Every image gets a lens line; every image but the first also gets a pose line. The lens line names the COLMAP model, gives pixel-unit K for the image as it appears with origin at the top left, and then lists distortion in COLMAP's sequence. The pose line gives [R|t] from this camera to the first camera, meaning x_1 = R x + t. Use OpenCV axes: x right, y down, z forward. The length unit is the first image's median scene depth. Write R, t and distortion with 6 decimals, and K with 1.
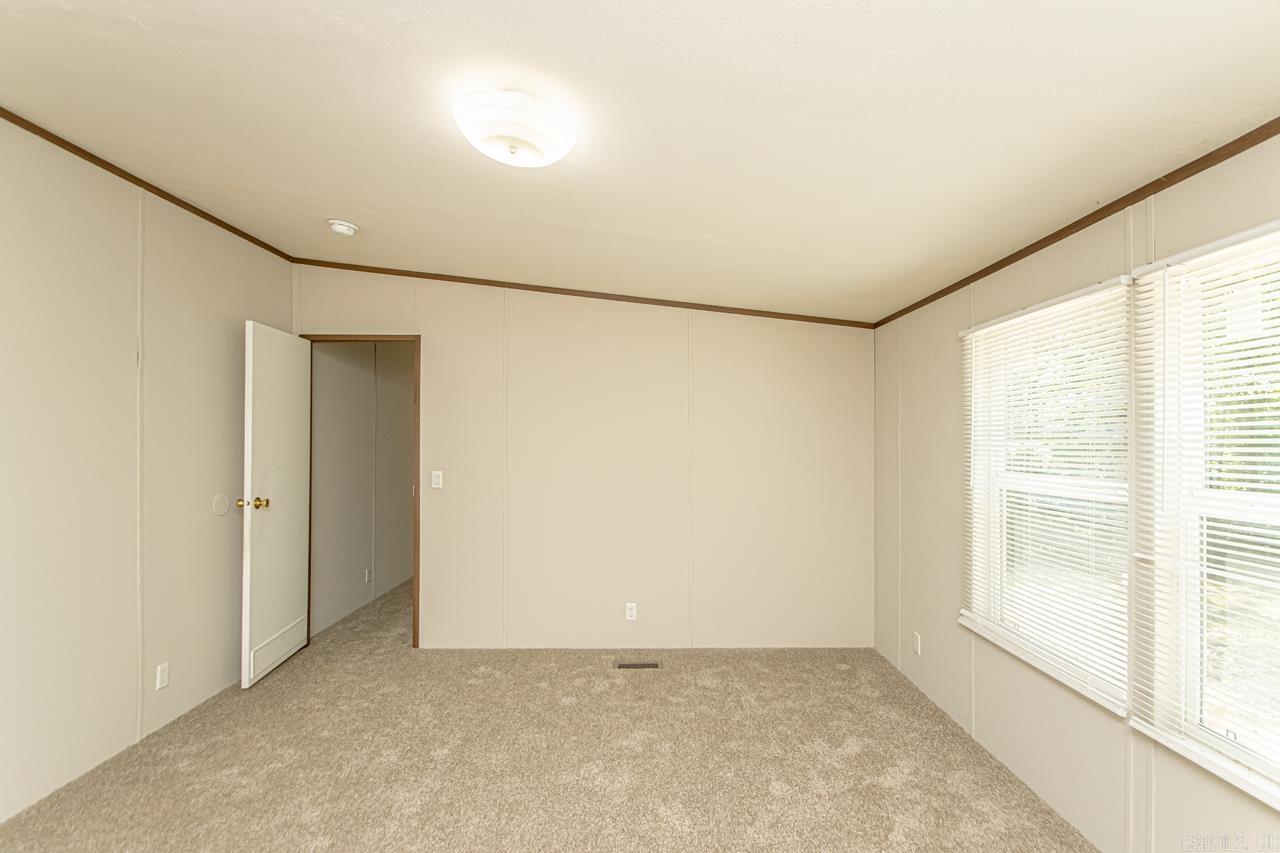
lens RADIAL K [[606.4, 0, 634.2], [0, 606.4, 436.2], [0, 0, 1]] dist [0.016661, -0.008418]
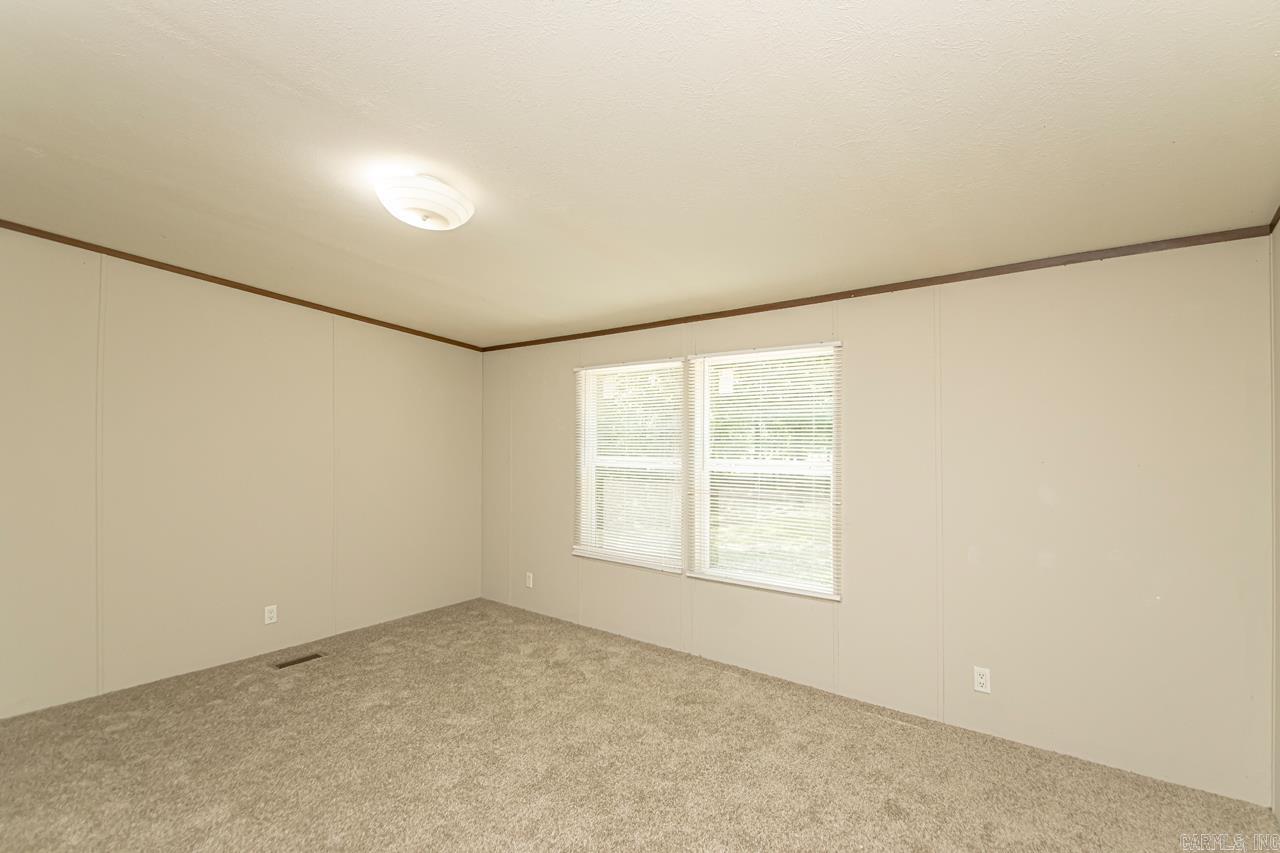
lens RADIAL K [[606.4, 0, 637.8], [0, 606.4, 428.2], [0, 0, 1]] dist [0.016661, -0.008418]
pose [[0.635165, 0.004643, 0.772362, -0.561595], [-0.000350, 0.999984, -0.005723, -0.007388], [-0.772376, 0.003365, 0.635156, -0.115953]]
